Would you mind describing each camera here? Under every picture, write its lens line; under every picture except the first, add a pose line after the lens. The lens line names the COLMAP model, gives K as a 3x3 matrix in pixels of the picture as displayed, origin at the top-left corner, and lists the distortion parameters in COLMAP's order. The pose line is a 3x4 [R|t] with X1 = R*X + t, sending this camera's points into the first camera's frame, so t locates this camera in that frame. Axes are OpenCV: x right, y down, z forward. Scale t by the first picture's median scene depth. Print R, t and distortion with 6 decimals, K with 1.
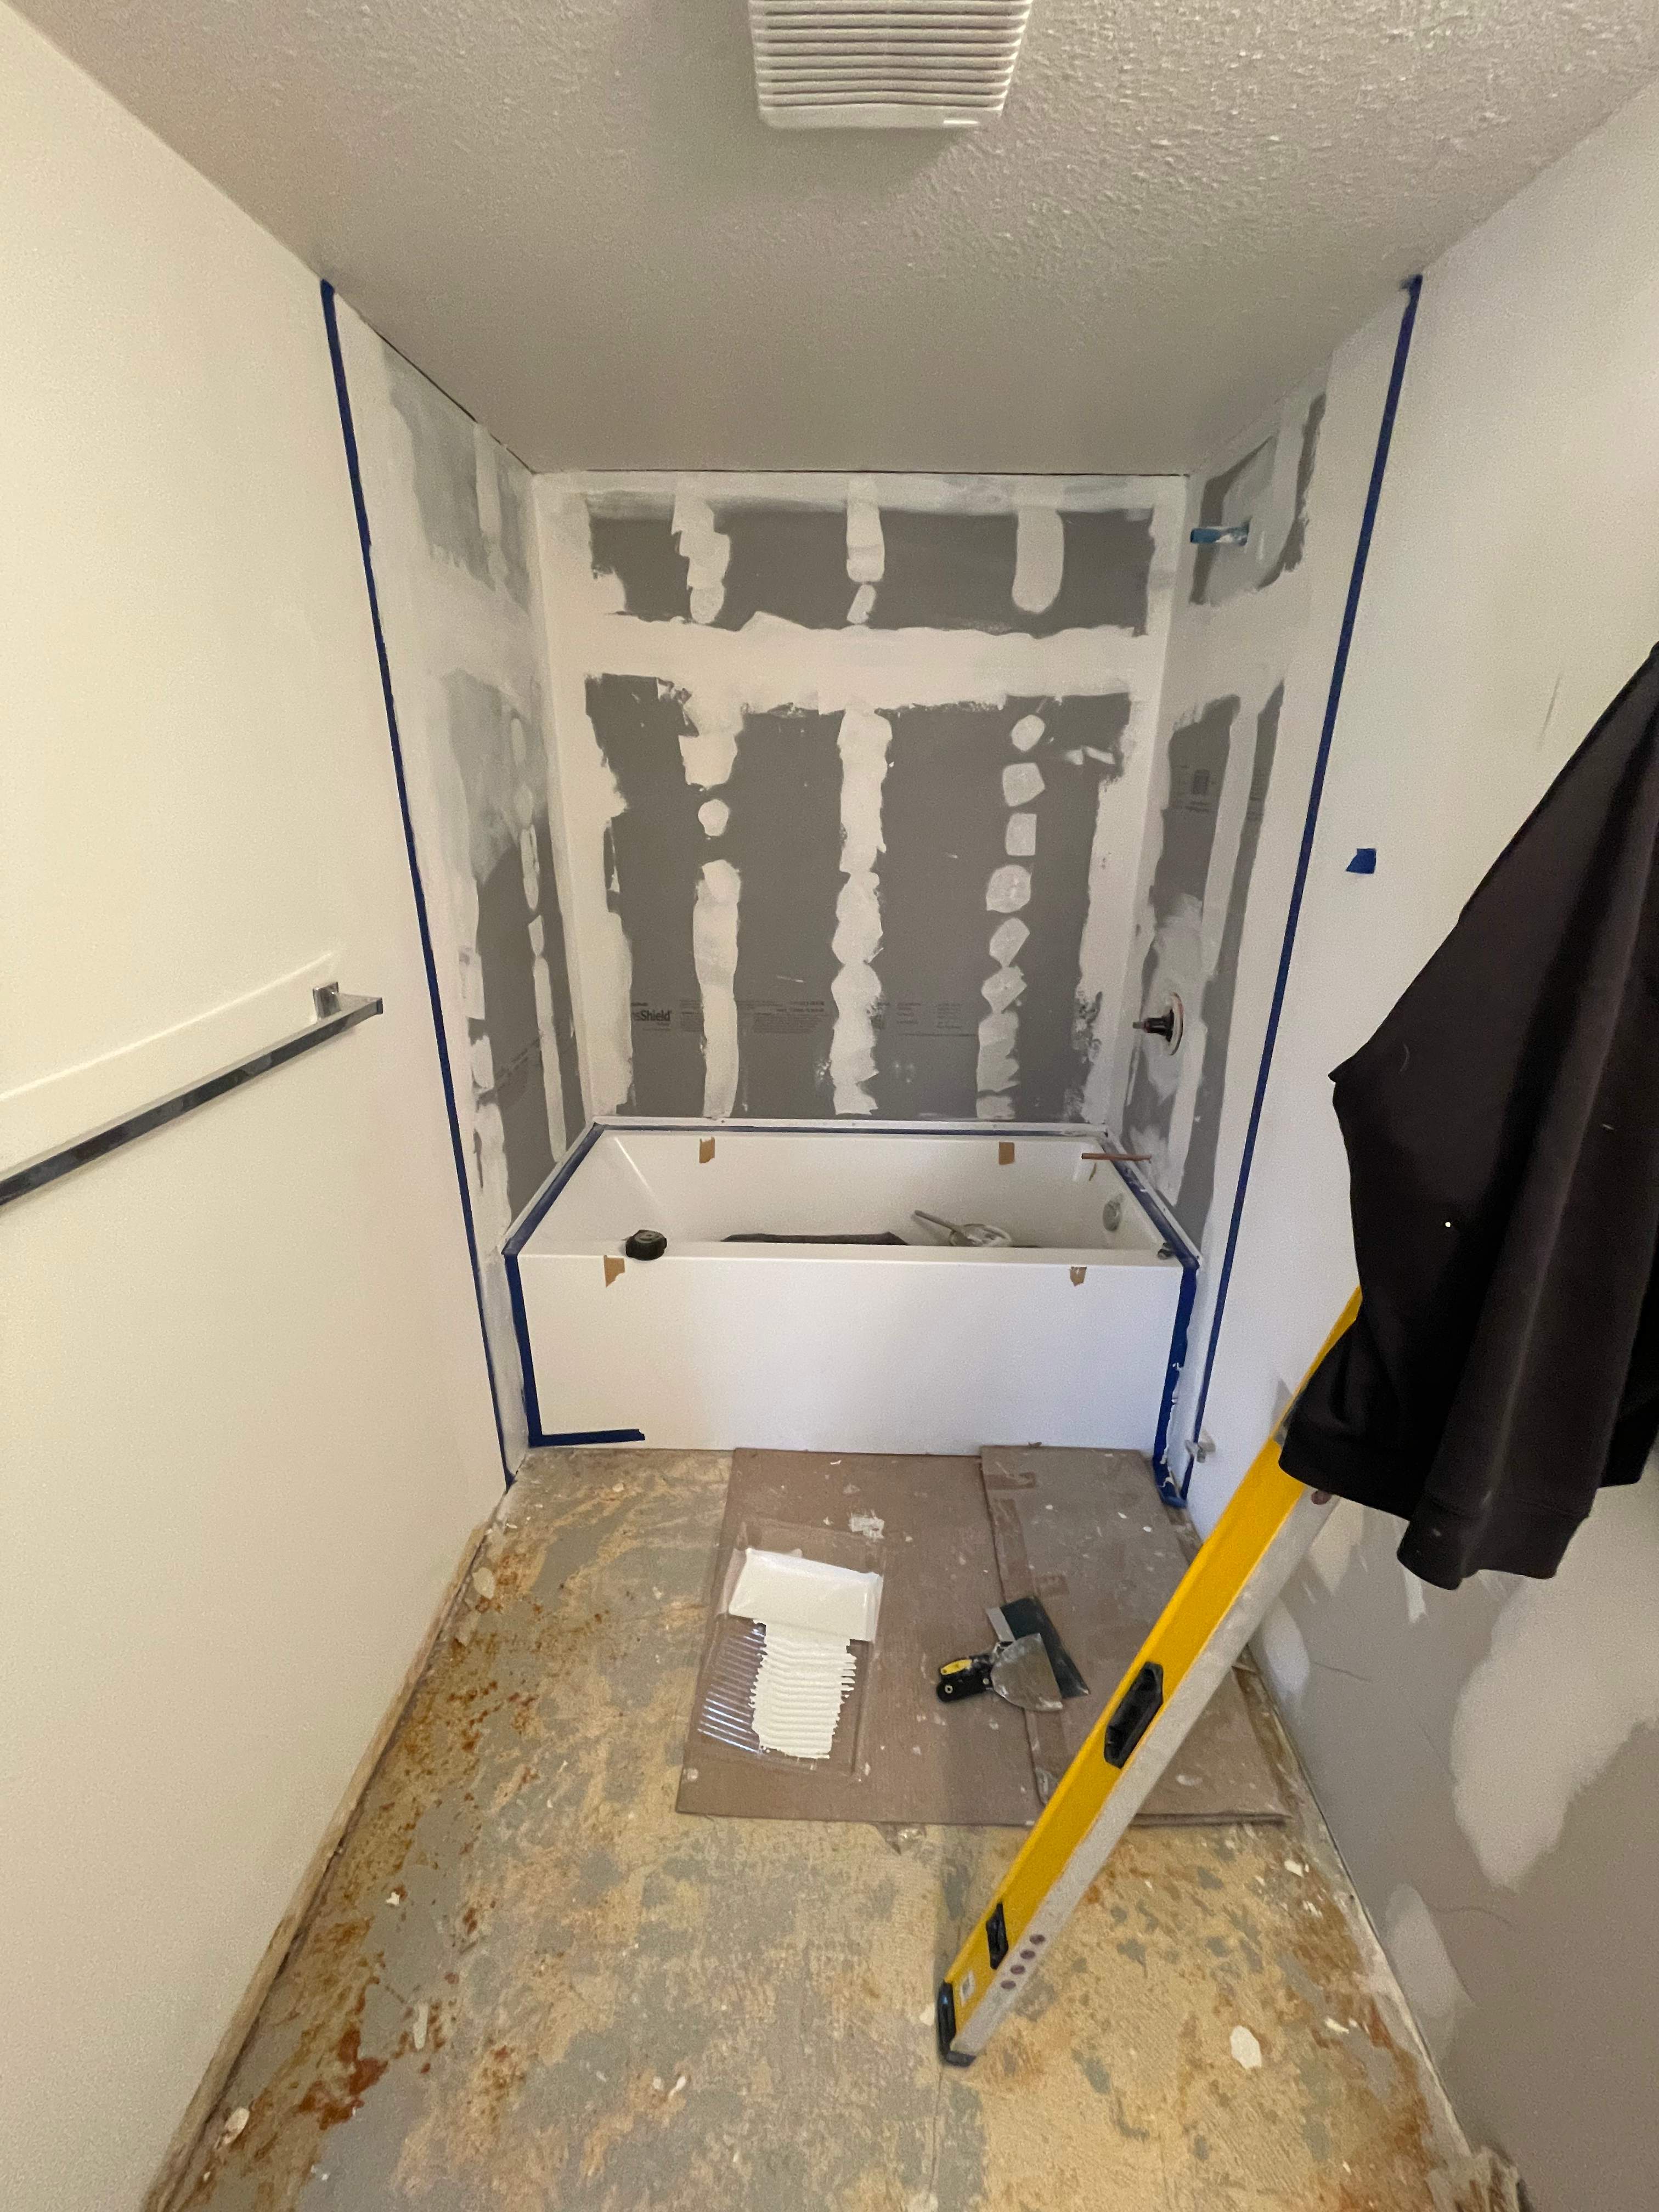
lens RADIAL K [[898.0, 0, 819.2], [0, 898.0, 1109.3], [0, 0, 1]] dist [-0.012804, -0.000114]
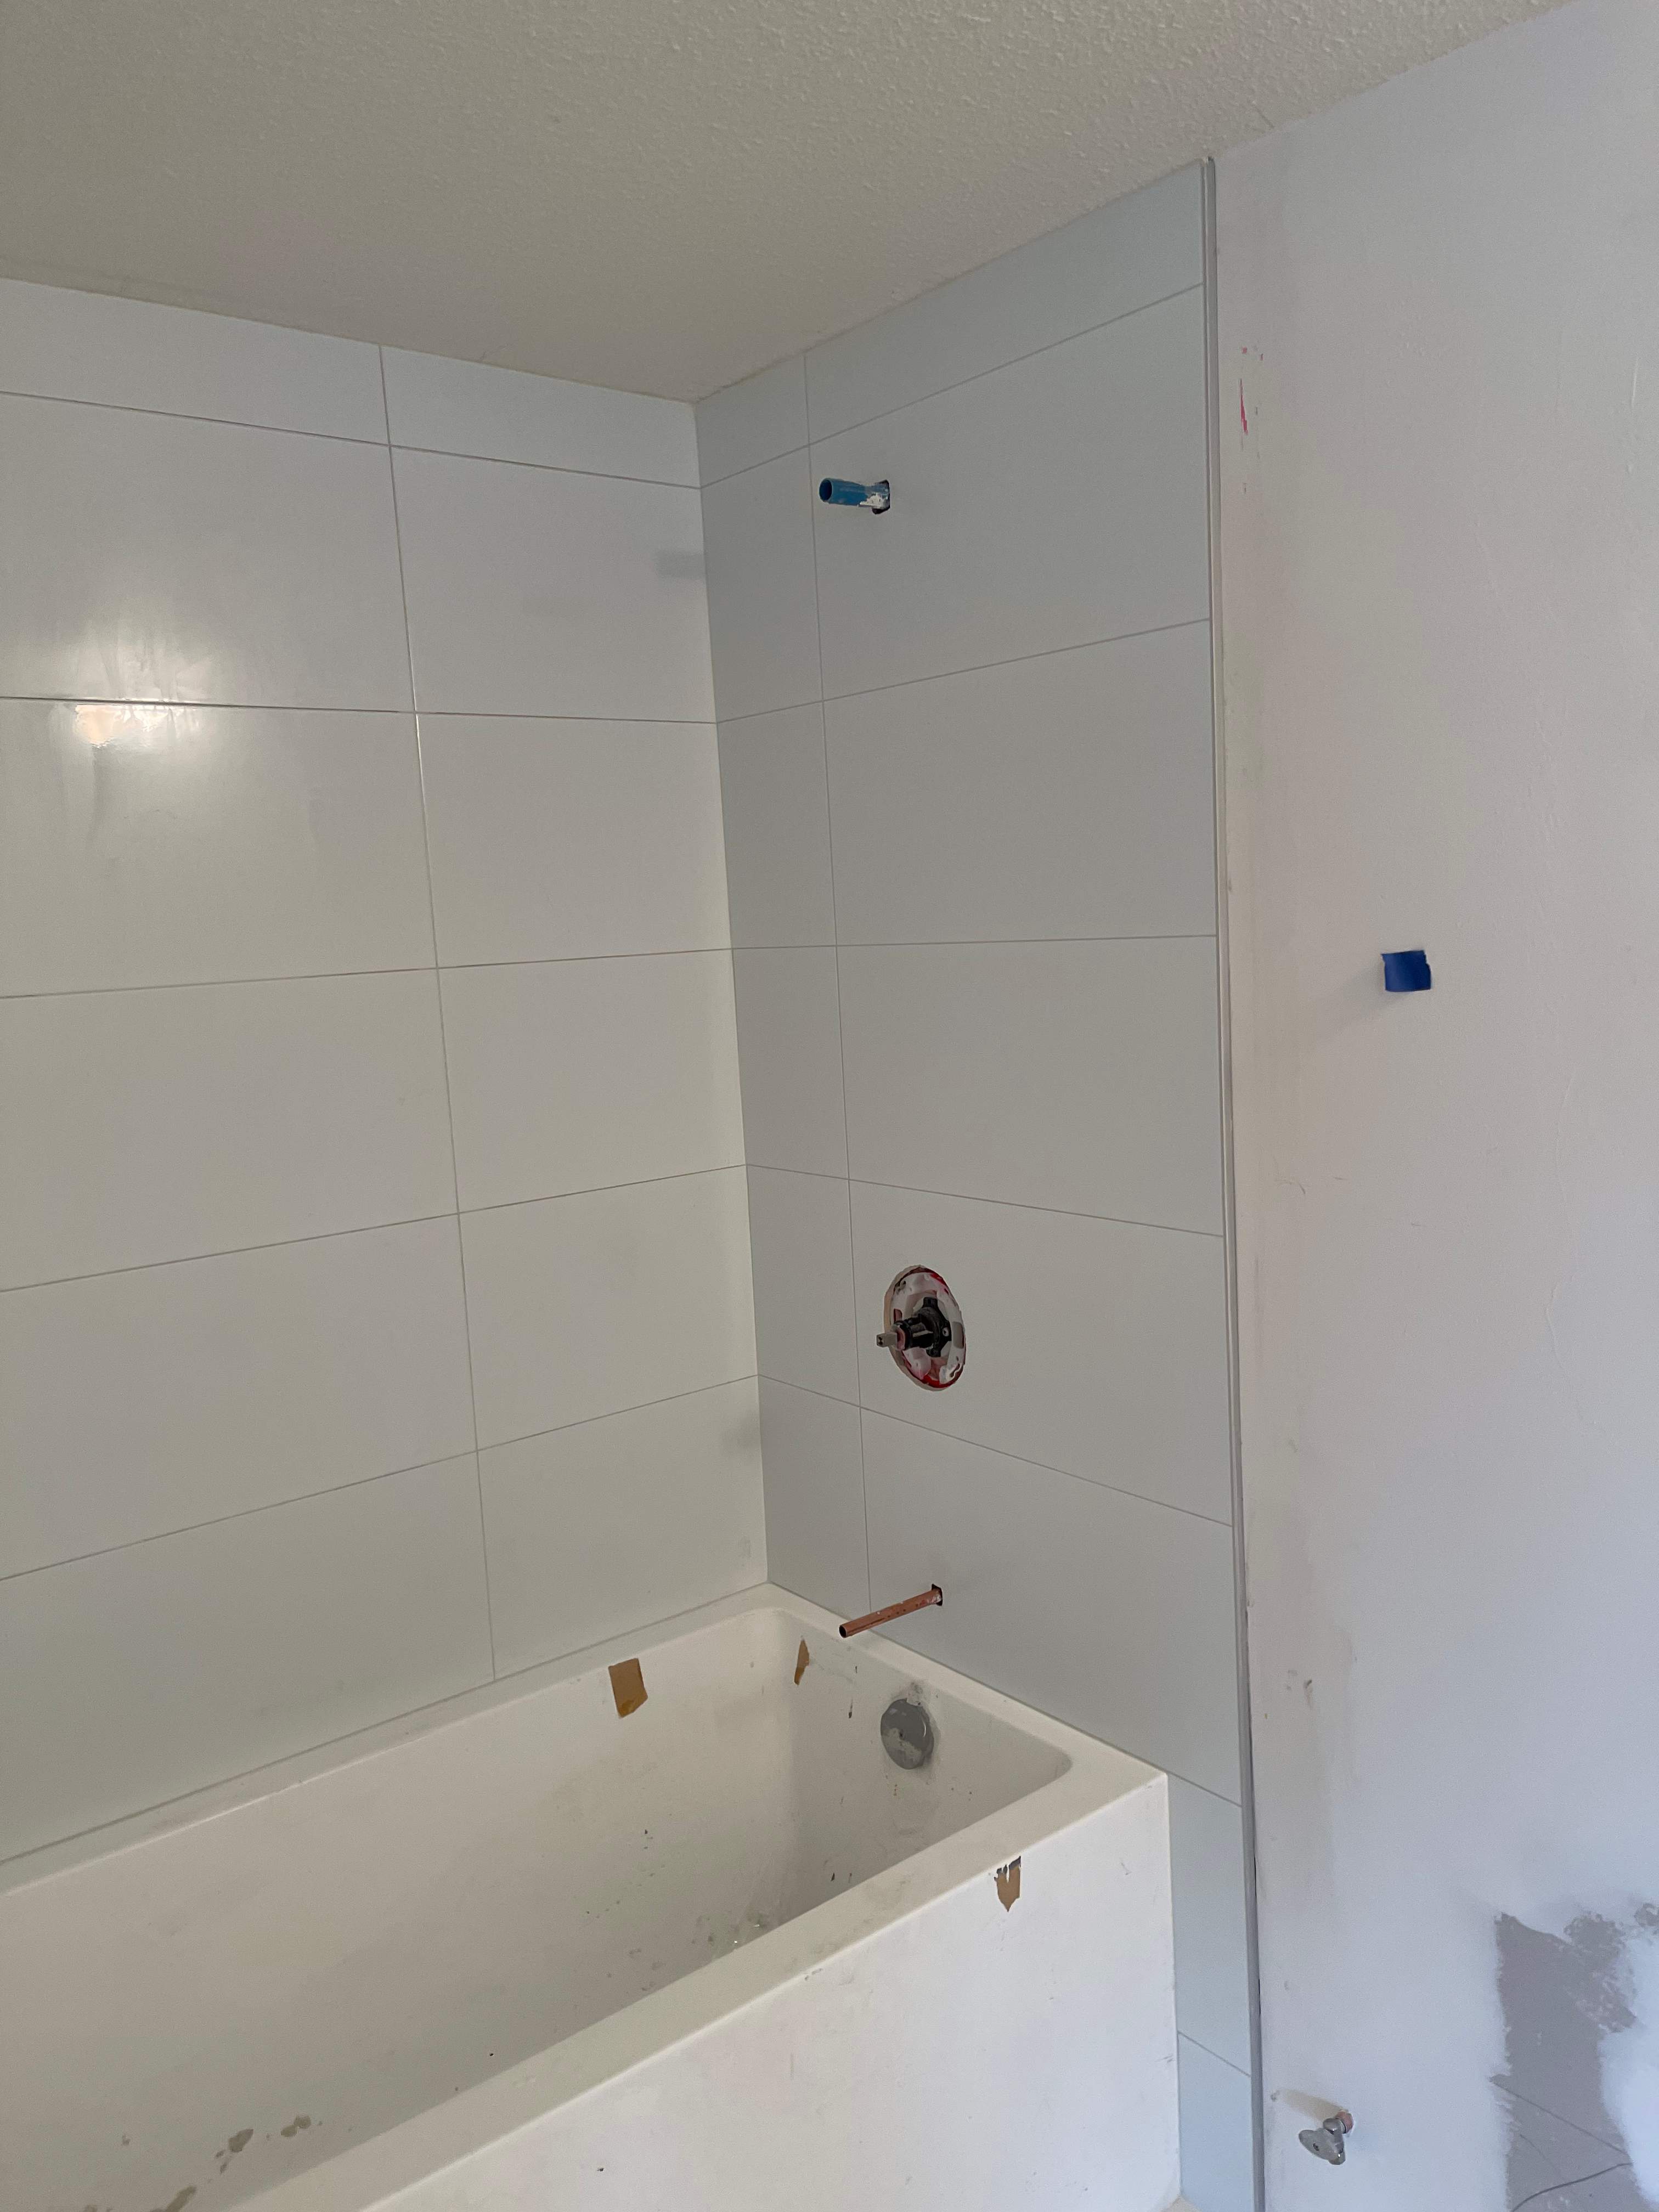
lens RADIAL K [[1698.6, 0, 853.1], [0, 1698.6, 1093.9], [0, 0, 1]] dist [0.077862, -0.097989]
pose [[0.764501, -0.127924, 0.631802, -0.391602], [0.291364, 0.942855, -0.161656, -0.110600], [-0.575017, 0.307670, 0.758086, 0.330240]]
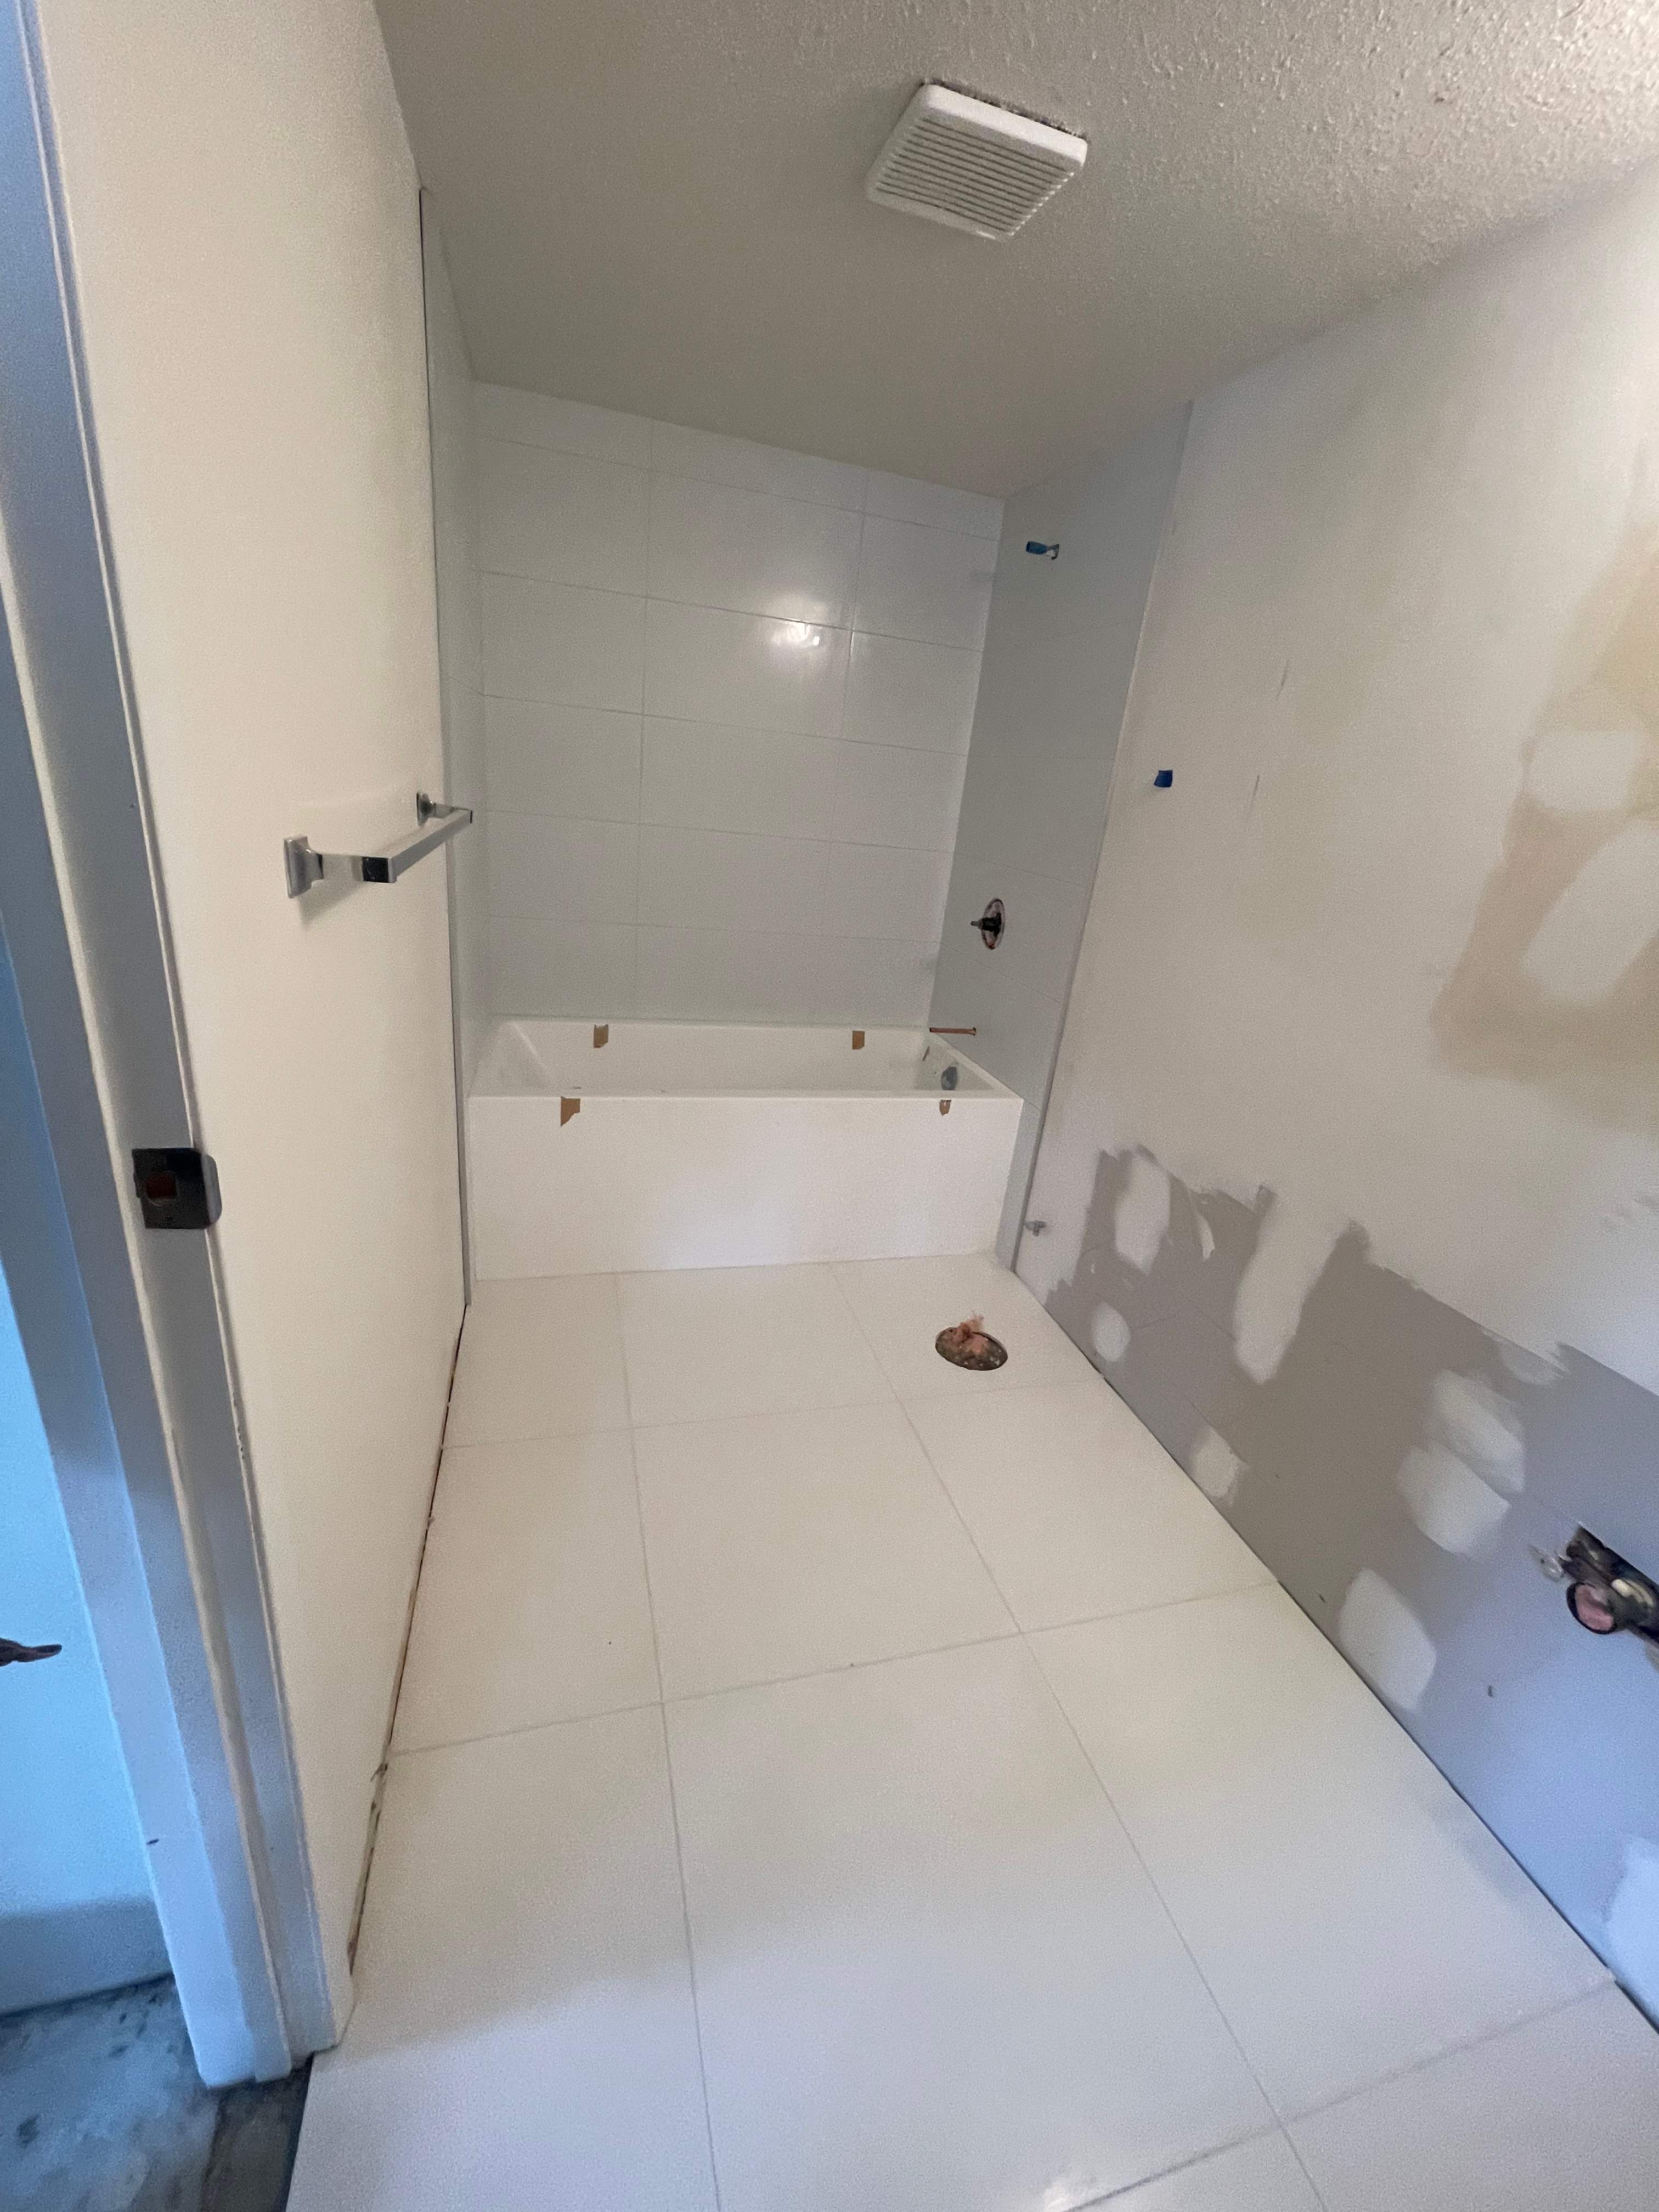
lens RADIAL K [[898.0, 0, 827.5], [0, 898.0, 1110.9], [0, 0, 1]] dist [-0.012804, -0.000114]
pose [[0.950115, -0.016683, 0.311452, -0.377267], [0.014712, 0.999854, 0.008676, 0.241426], [-0.311551, -0.003661, 0.950222, -0.240202]]
